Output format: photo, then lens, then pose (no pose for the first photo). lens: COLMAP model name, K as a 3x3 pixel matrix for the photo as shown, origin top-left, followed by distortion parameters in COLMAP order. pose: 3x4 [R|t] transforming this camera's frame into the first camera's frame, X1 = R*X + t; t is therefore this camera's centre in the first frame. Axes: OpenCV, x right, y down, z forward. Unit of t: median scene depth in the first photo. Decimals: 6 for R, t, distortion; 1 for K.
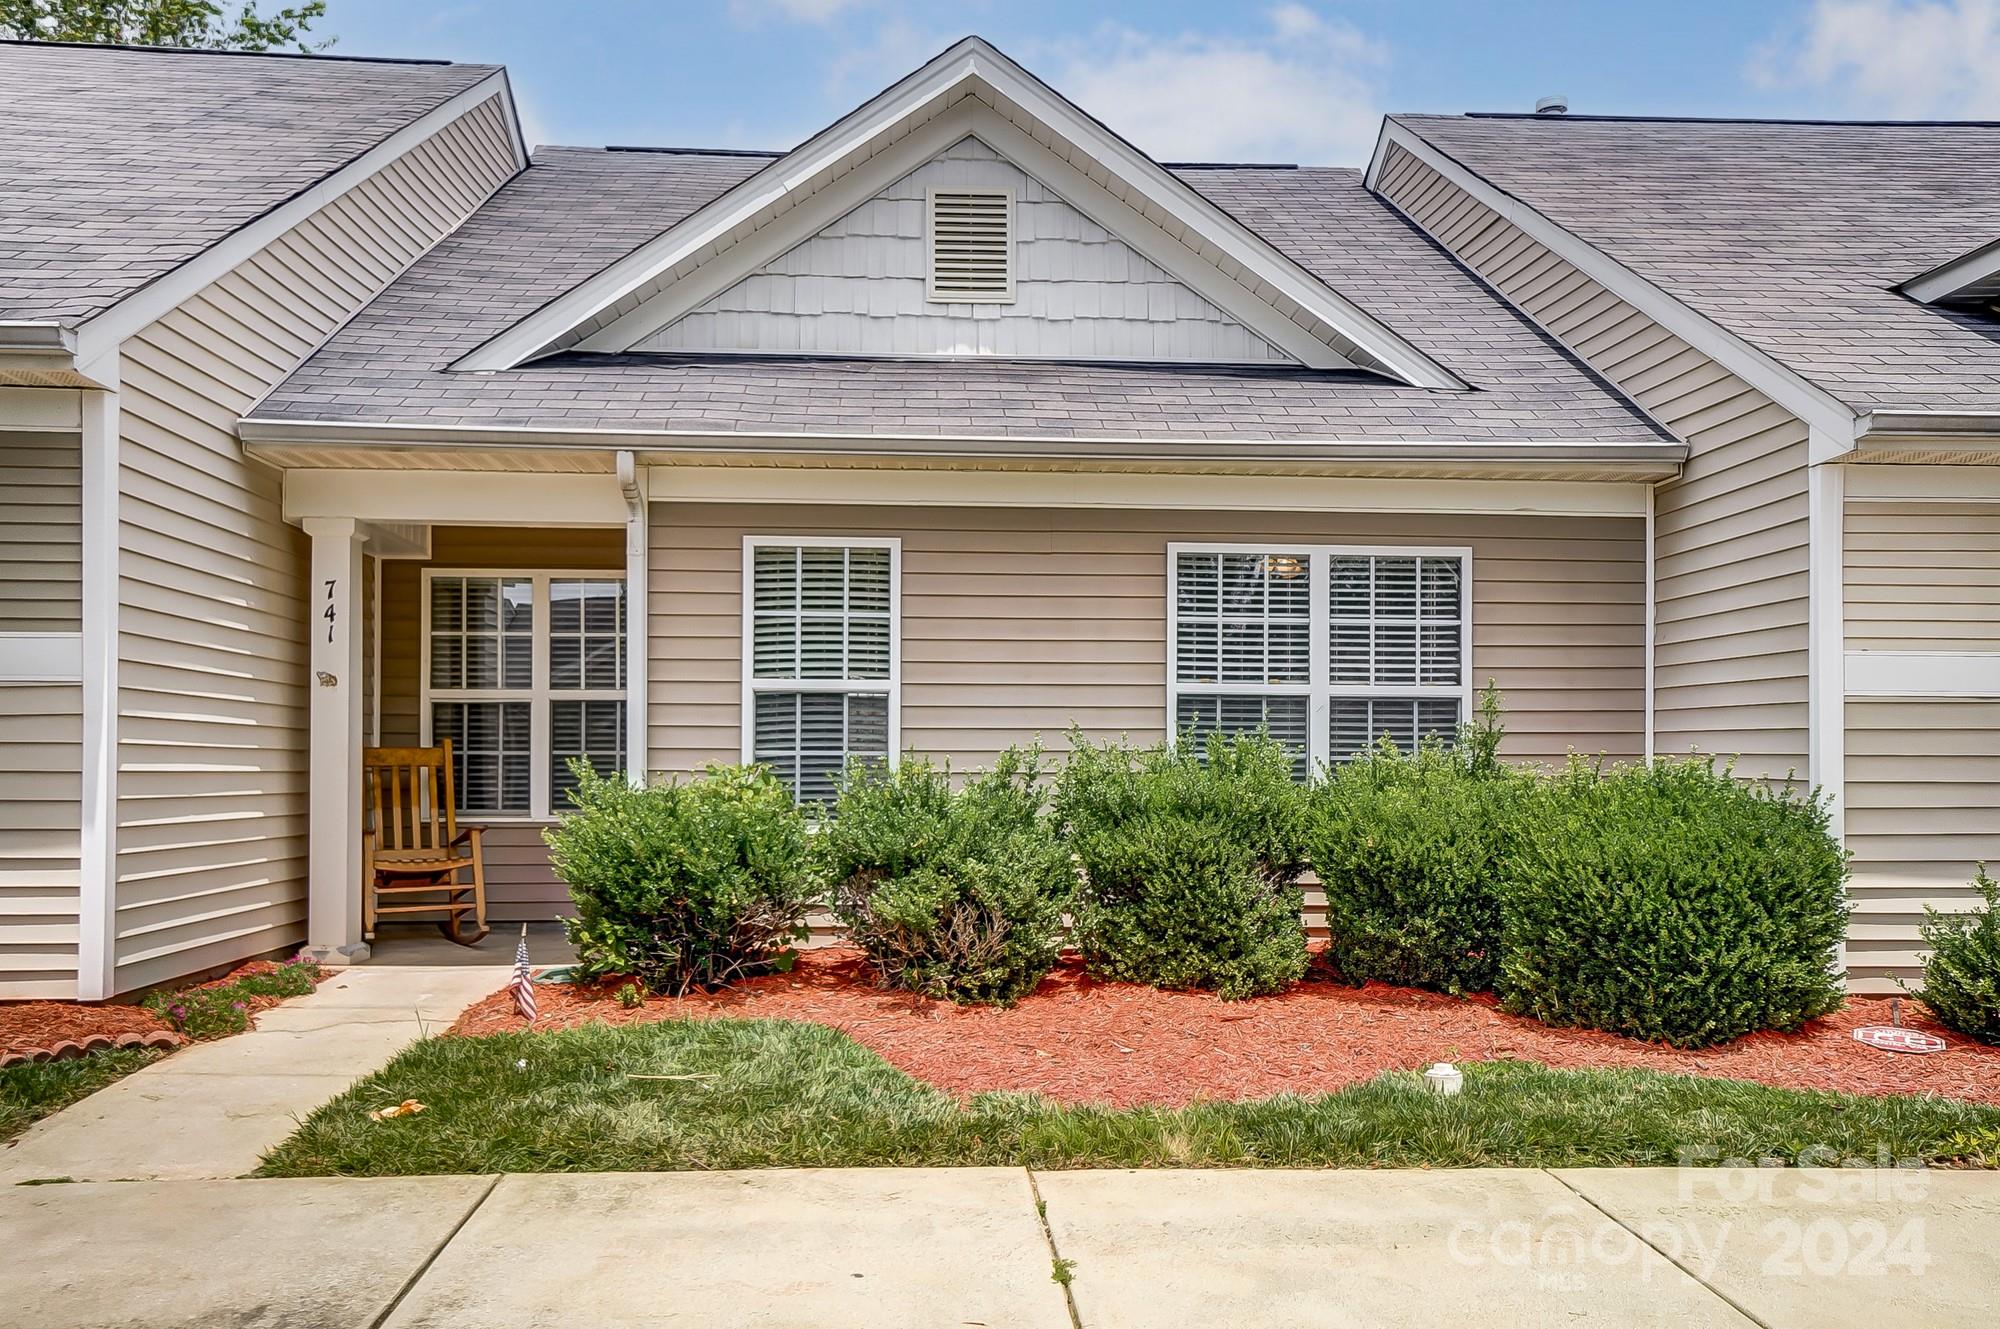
lens RADIAL K [[1486.4, 0, 1020.3], [0, 1486.4, 732.4], [0, 0, 1]] dist [0.037459, 0.015692]
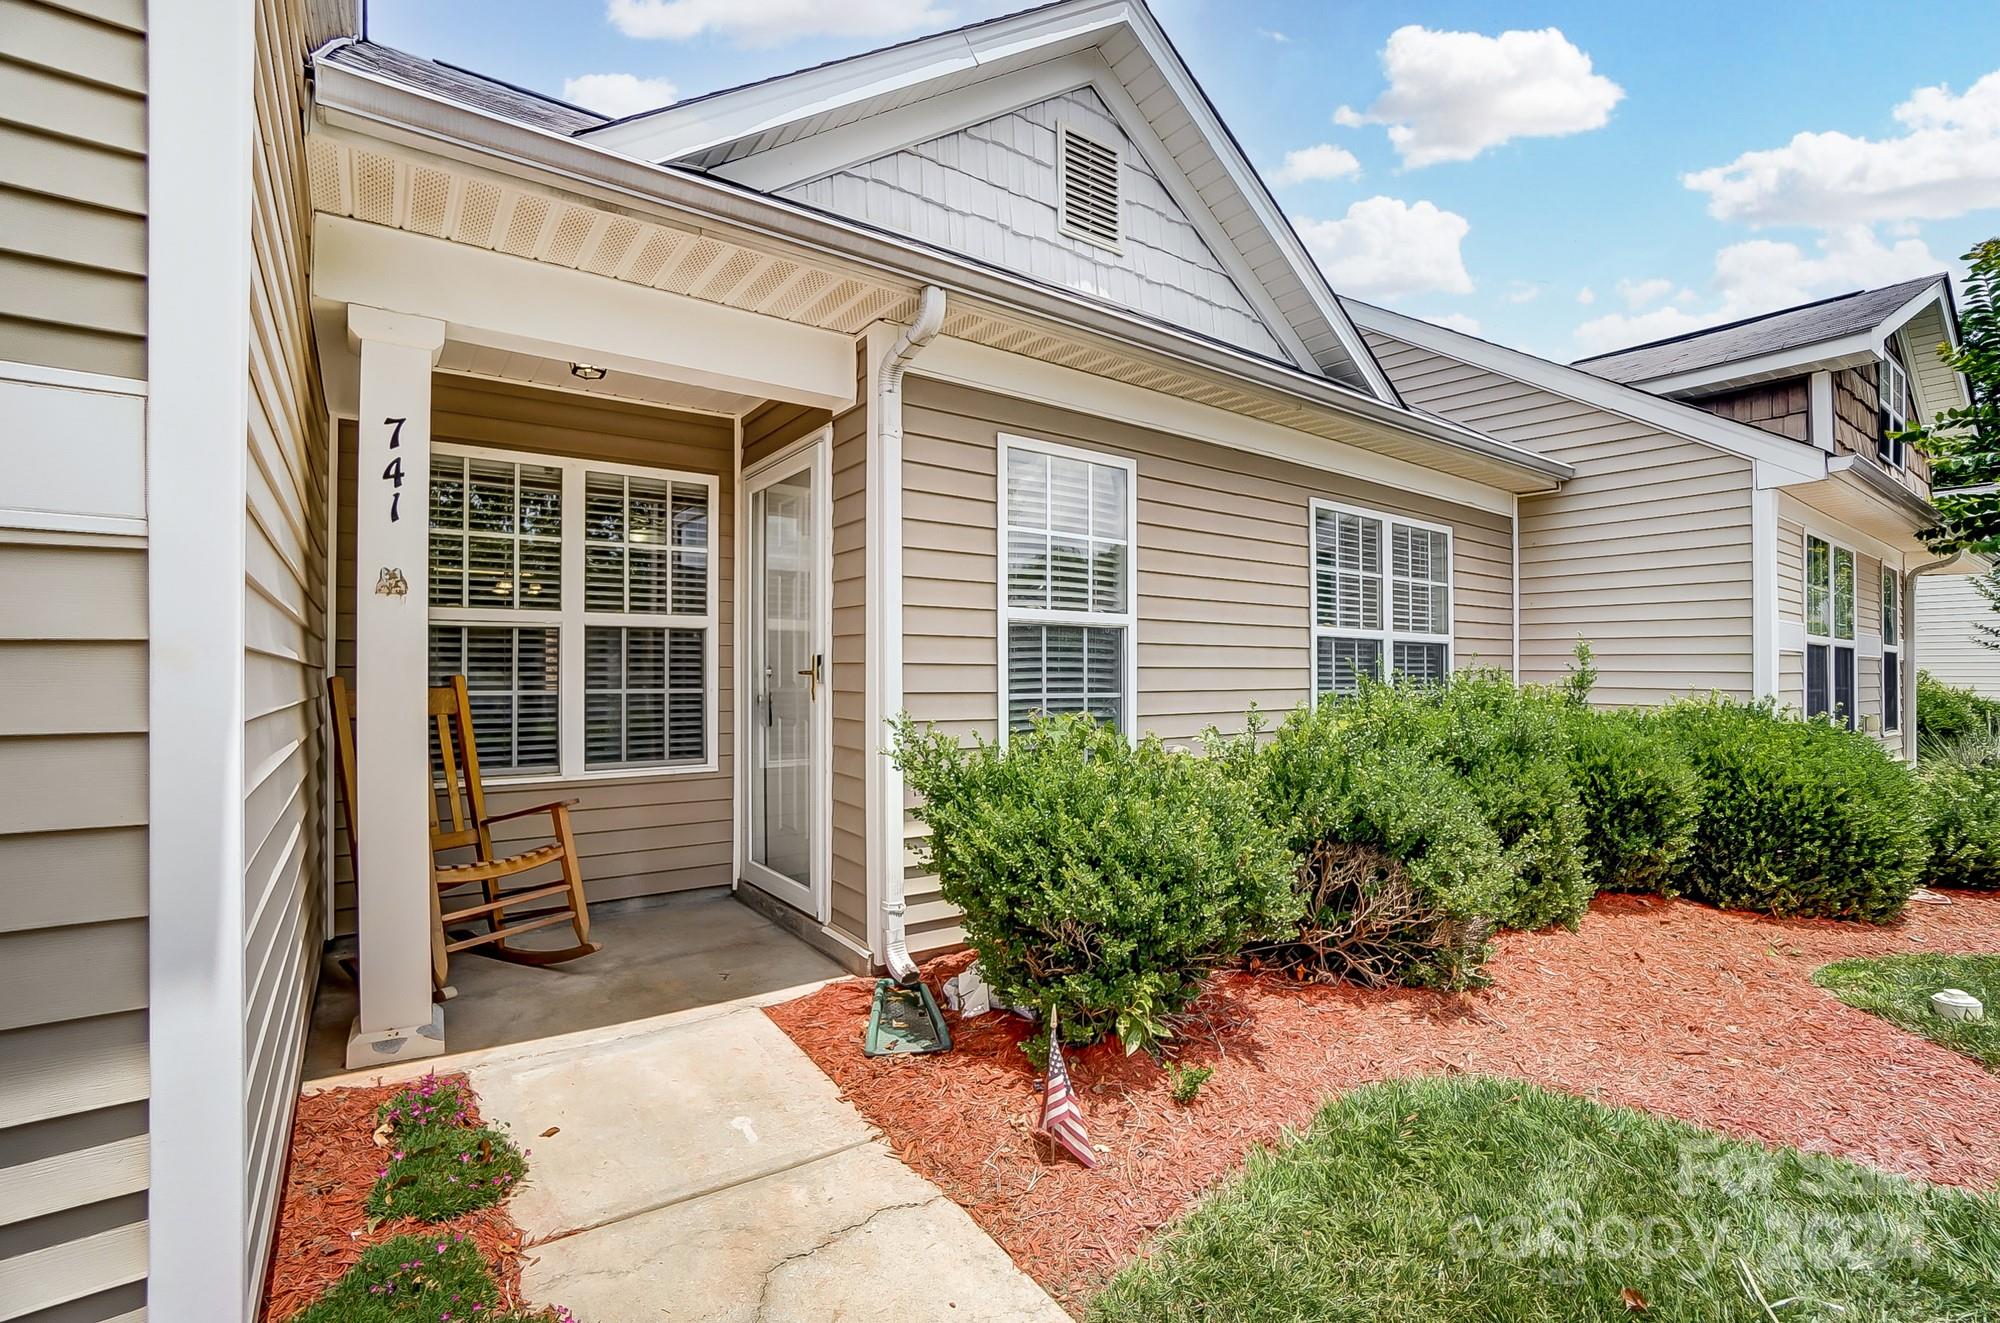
lens RADIAL K [[883.0, 0, 1004.6], [0, 883.0, 657.1], [0, 0, 1]] dist [-0.028613, 0.005437]
pose [[0.851019, 0.008830, 0.525060, -0.430956], [-0.009876, 0.999951, -0.000809, -0.007733], [-0.525041, -0.004497, 0.851065, 0.571370]]
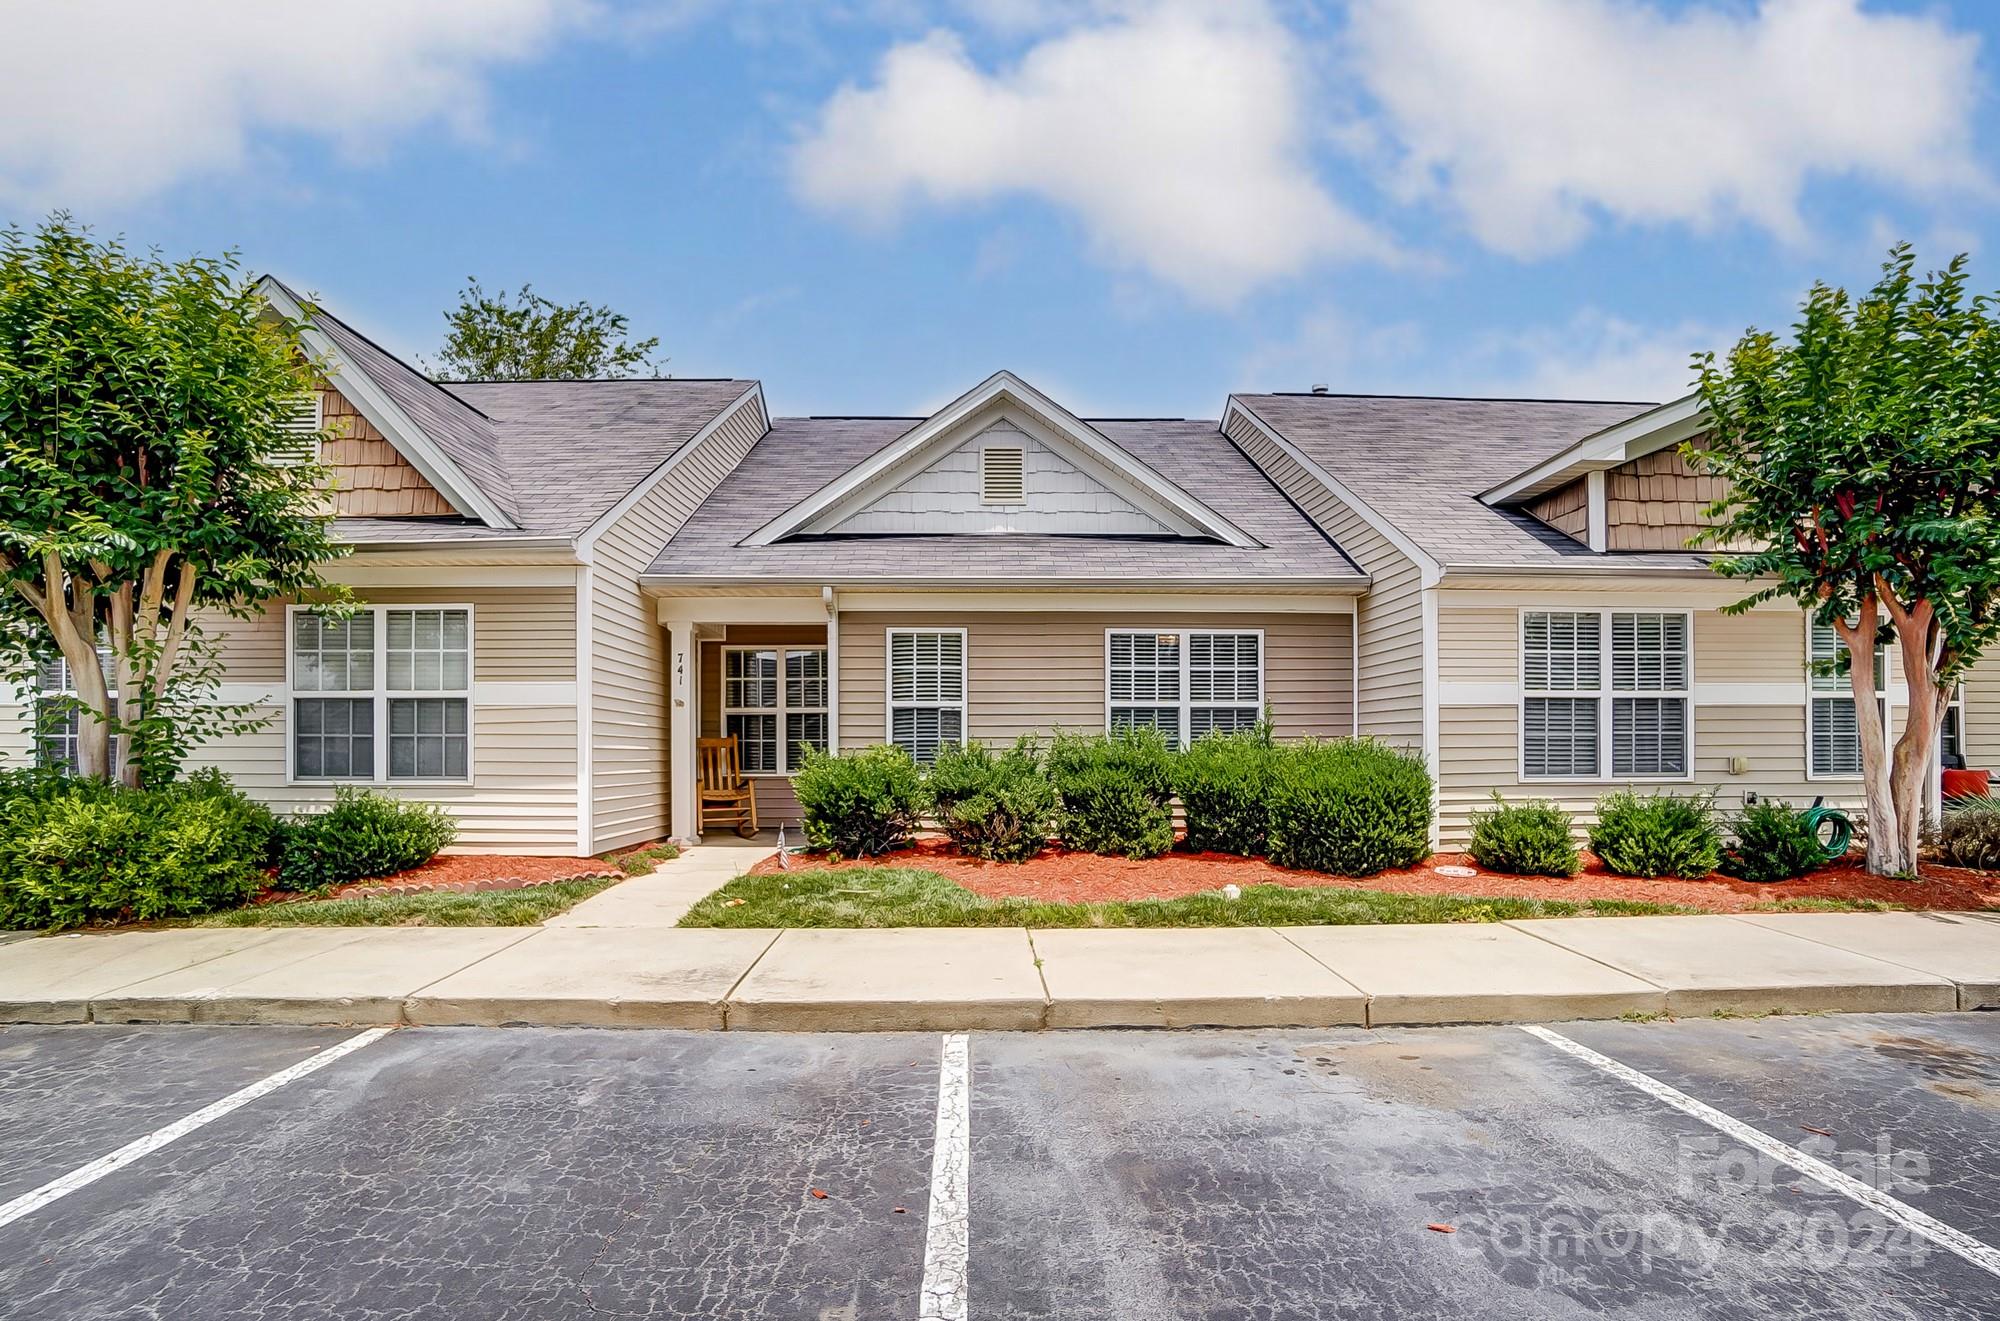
lens RADIAL K [[883.0, 0, 1022.2], [0, 883.0, 738.4], [0, 0, 1]] dist [-0.028613, 0.005437]
pose [[0.999664, -0.007668, -0.024747, 0.018845], [0.007798, 0.999956, 0.005154, 0.008600], [0.024706, -0.005345, 0.999680, -0.149622]]
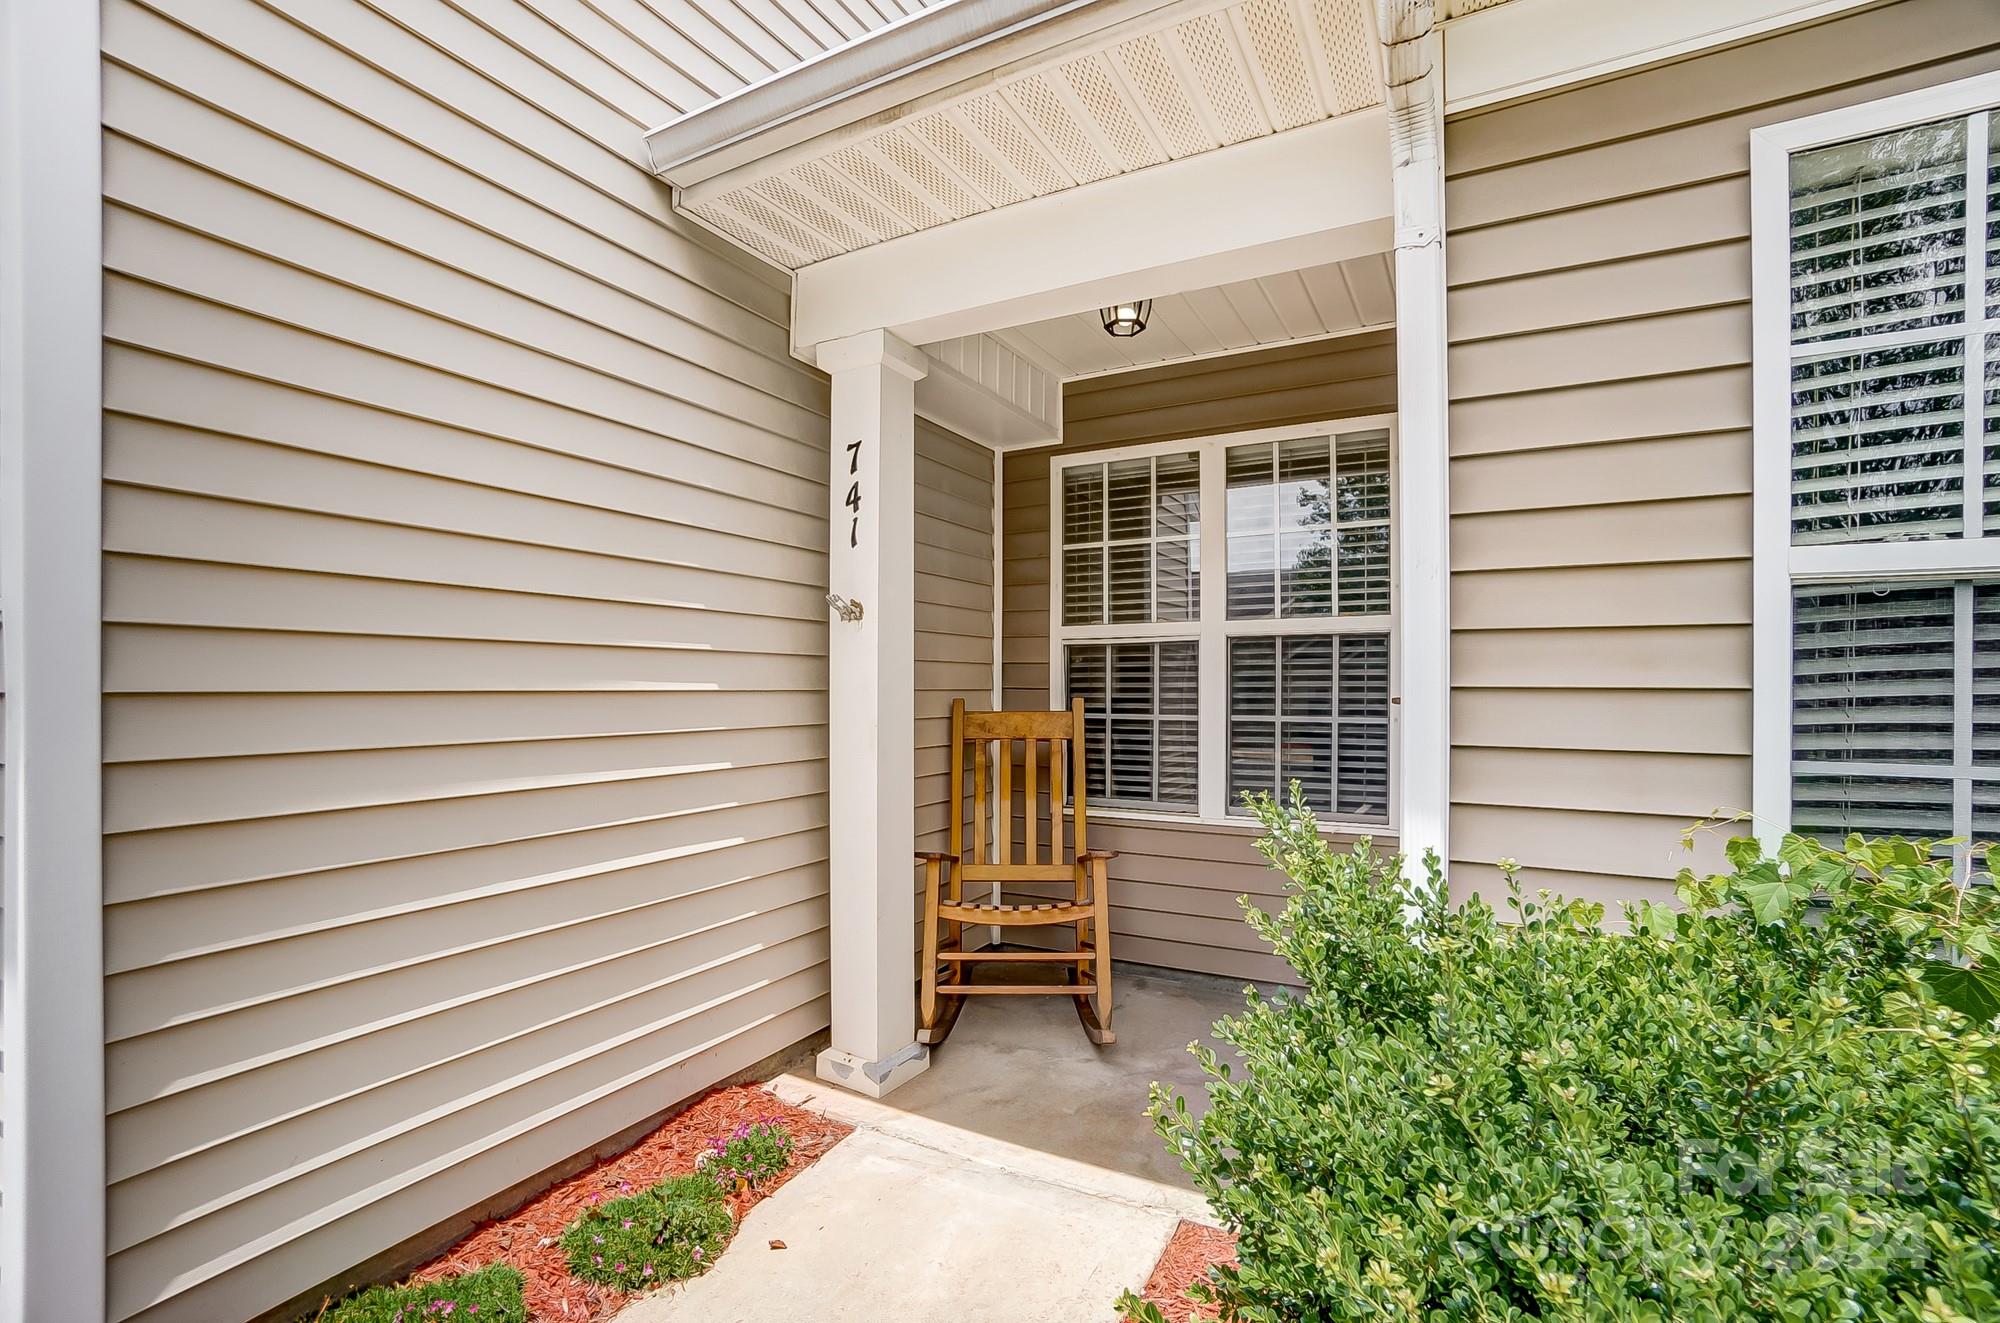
lens RADIAL K [[883.0, 0, 1002.5], [0, 883.0, 690.3], [0, 0, 1]] dist [-0.028613, 0.005437]
pose [[0.835819, 0.003049, -0.548996, -0.217696], [0.013128, 0.999588, 0.025538, -0.011024], [0.548848, -0.028553, 0.835434, 0.731574]]
